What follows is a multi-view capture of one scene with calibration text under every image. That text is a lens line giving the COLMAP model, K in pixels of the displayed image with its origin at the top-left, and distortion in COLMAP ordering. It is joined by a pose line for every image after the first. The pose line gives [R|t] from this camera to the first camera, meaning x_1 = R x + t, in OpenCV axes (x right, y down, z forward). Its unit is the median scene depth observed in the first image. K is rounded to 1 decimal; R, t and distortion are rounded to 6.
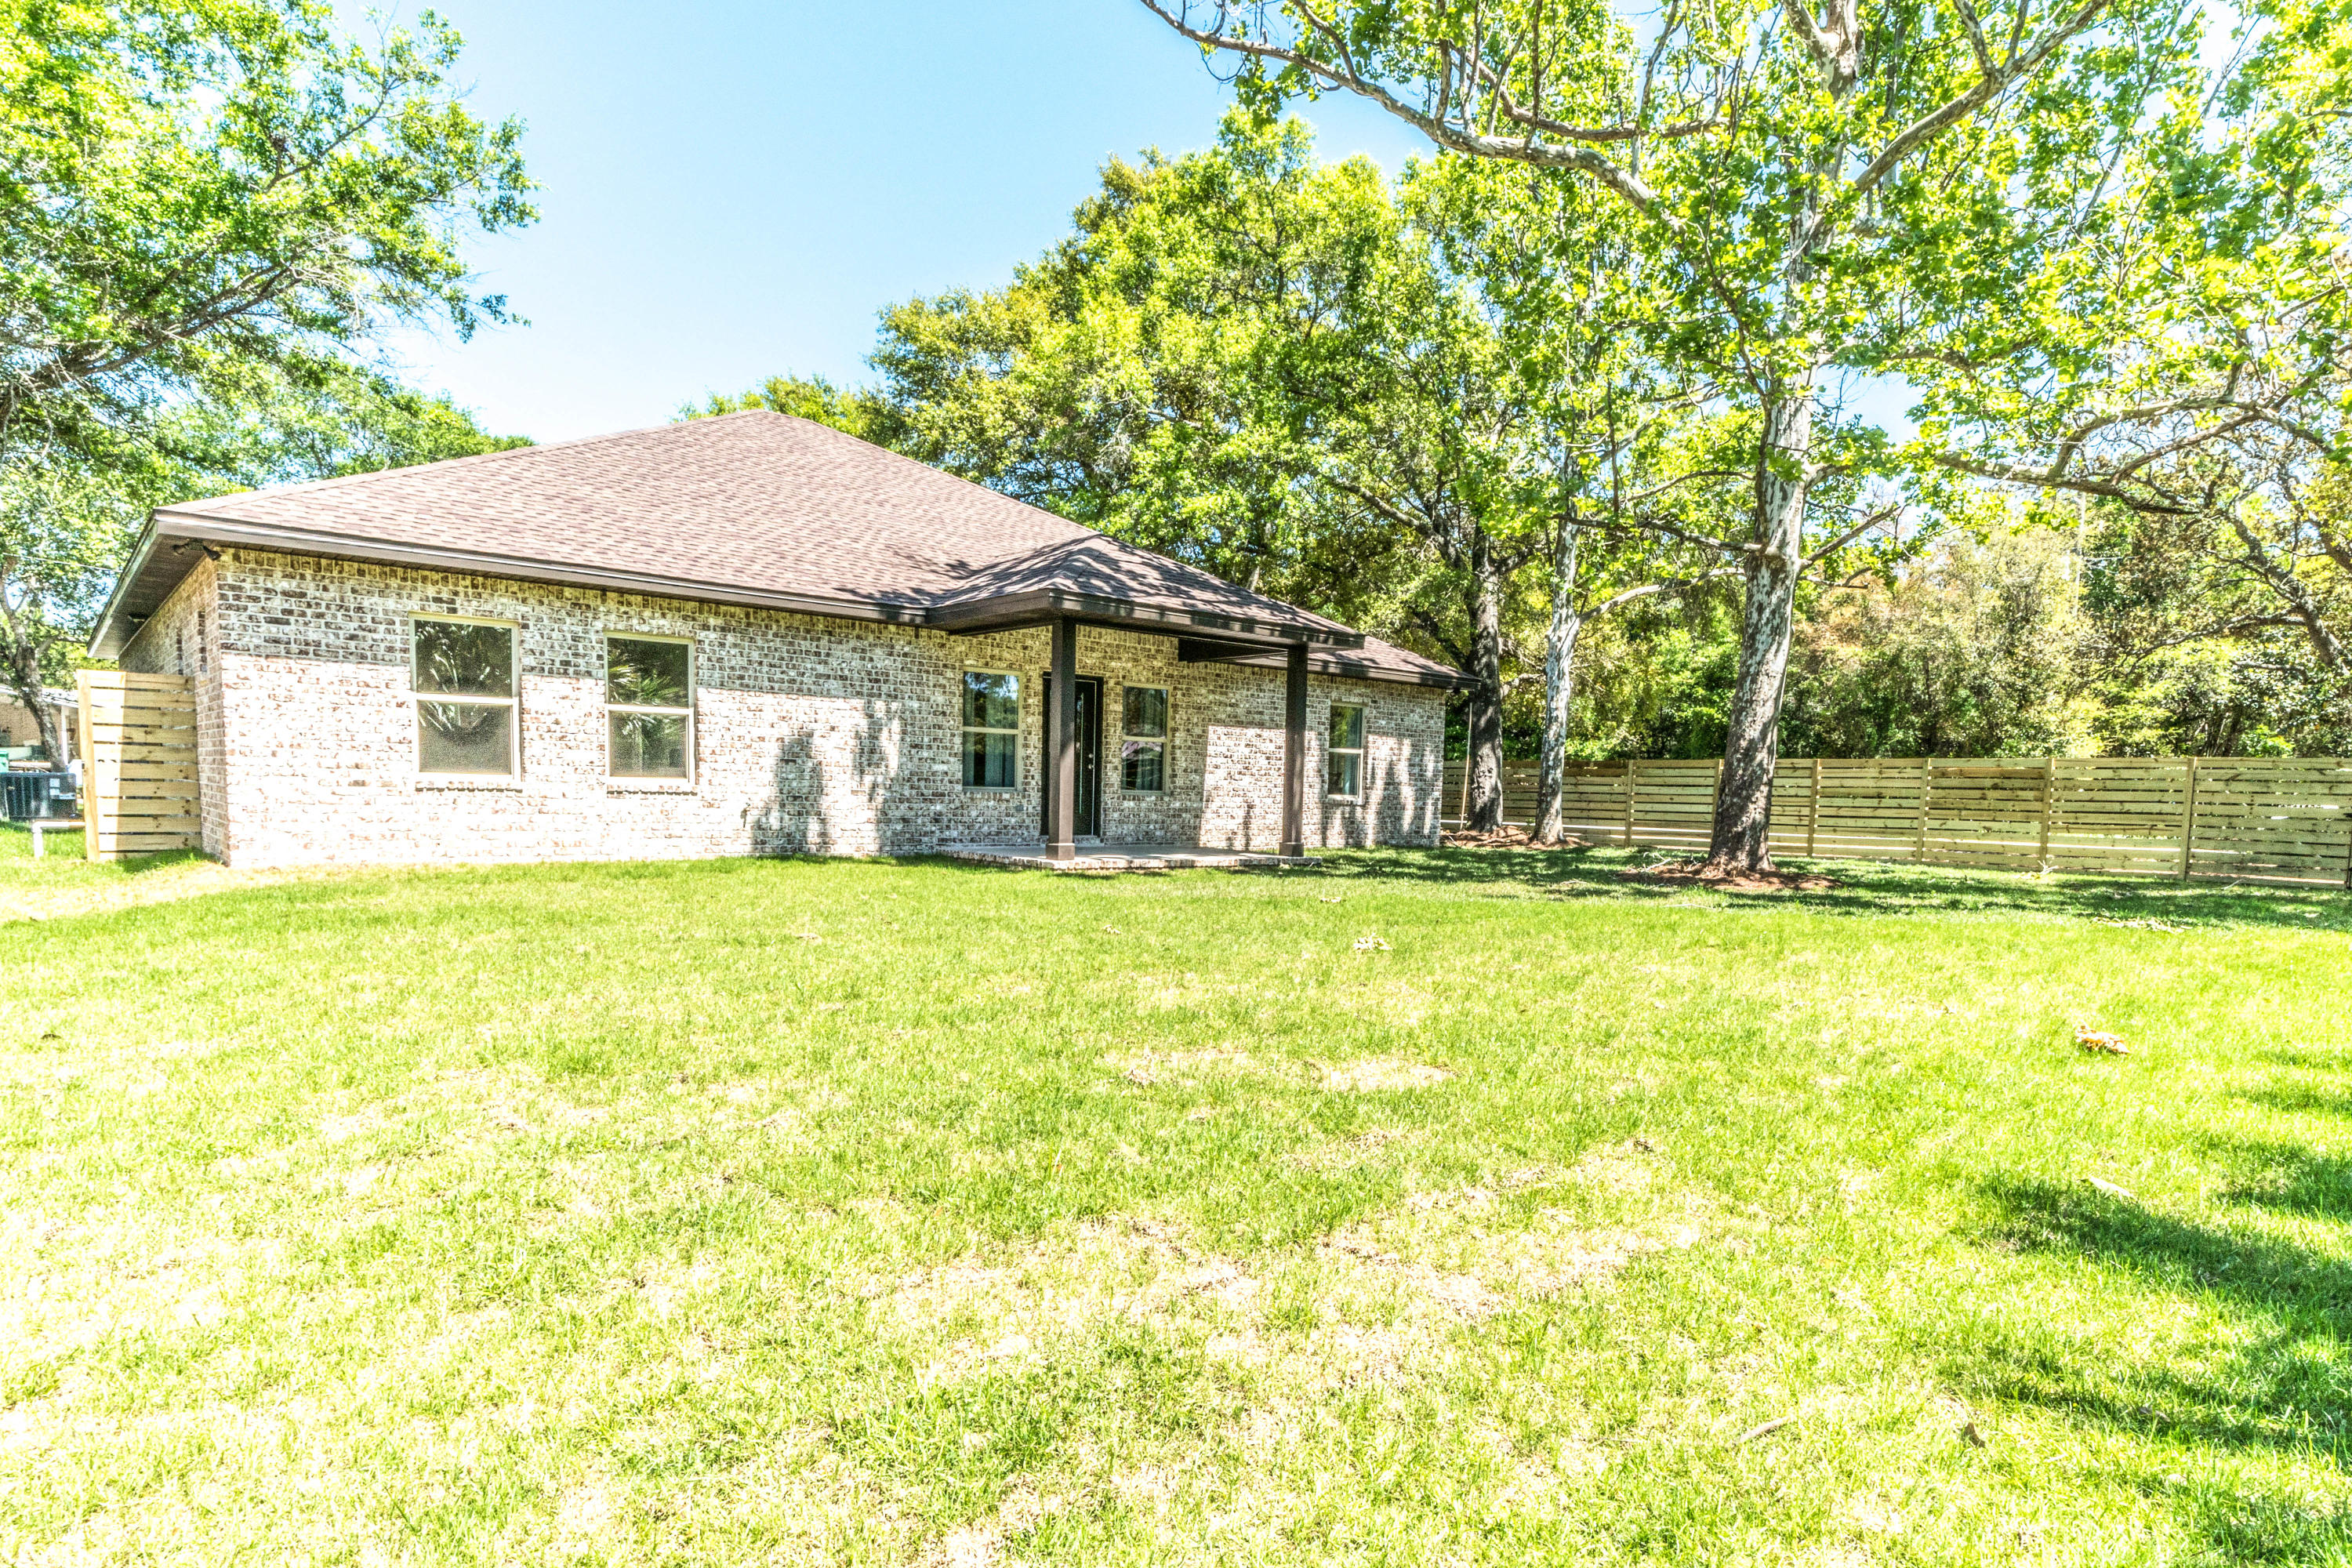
lens RADIAL K [[1246.6, 0, 1191.4], [0, 1246.6, 796.3], [0, 0, 1]] dist [0.003223, -0.000638]
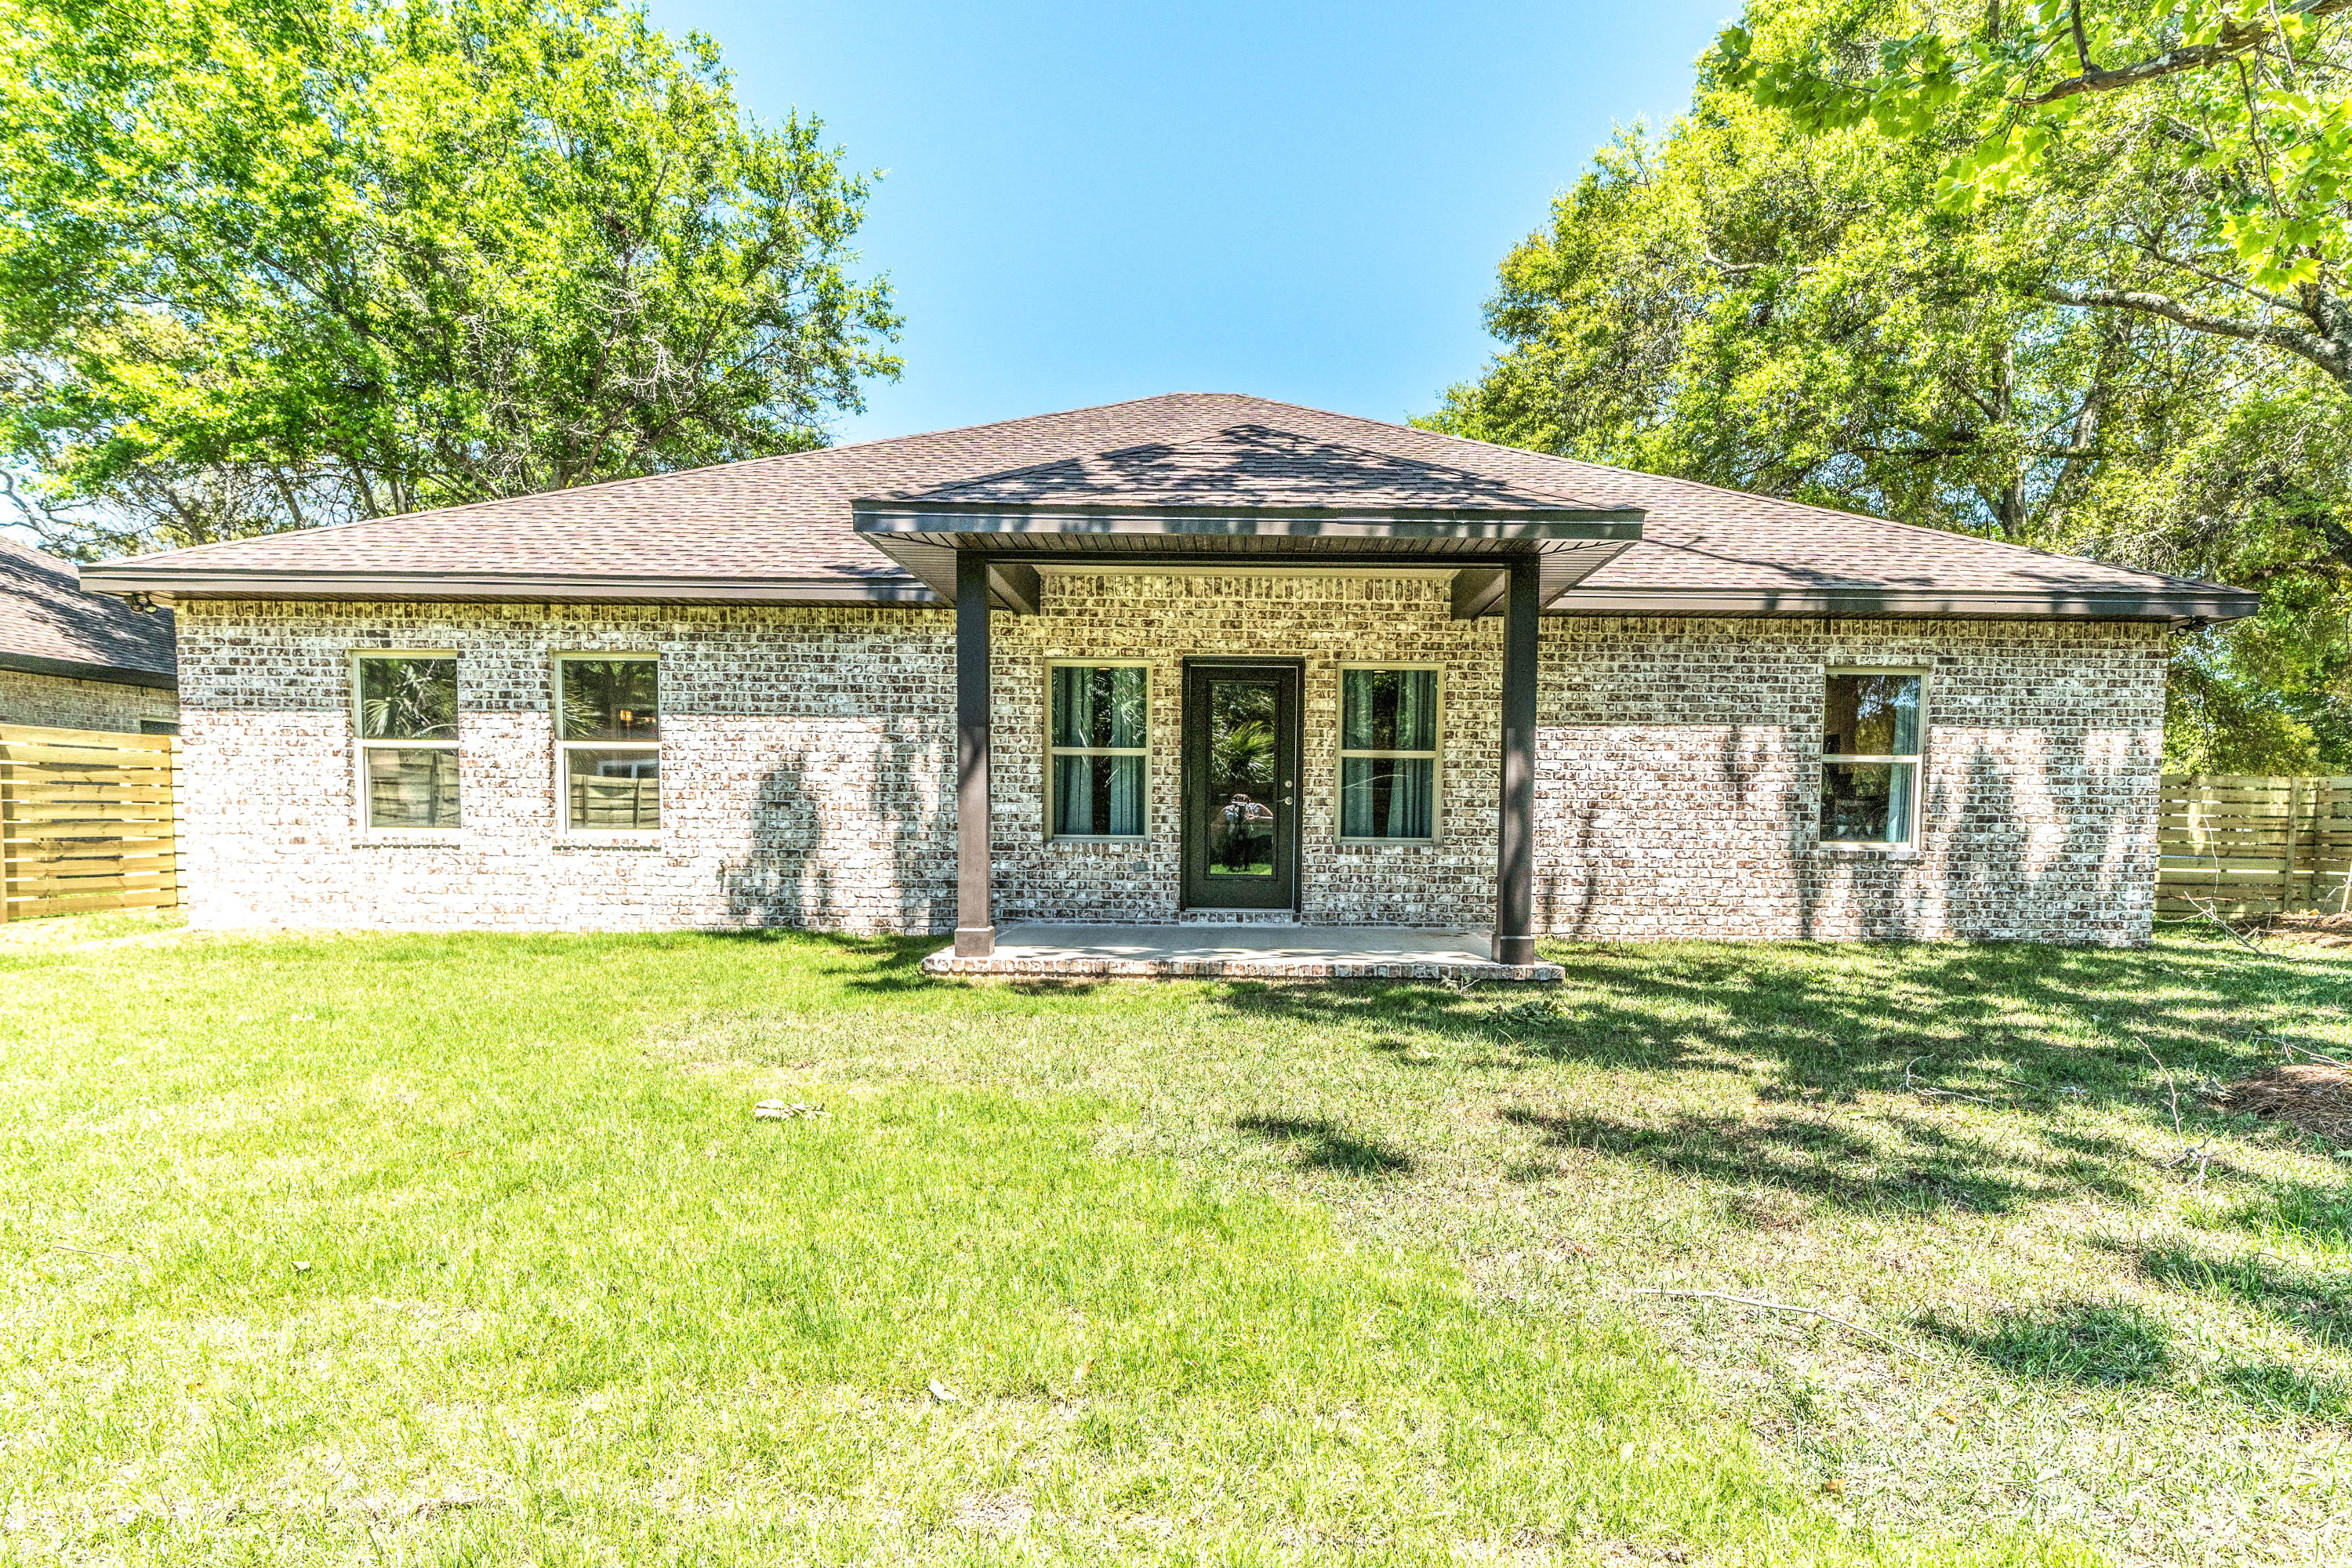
lens RADIAL K [[1214.0, 0, 1268.1], [0, 1214.0, 851.3], [0, 0, 1]] dist [0.007093, -0.002559]
pose [[0.765174, -0.000975, -0.643822, 0.399512], [0.007323, 0.999947, 0.007188, -0.003266], [0.643781, -0.010215, 0.765141, 0.669556]]
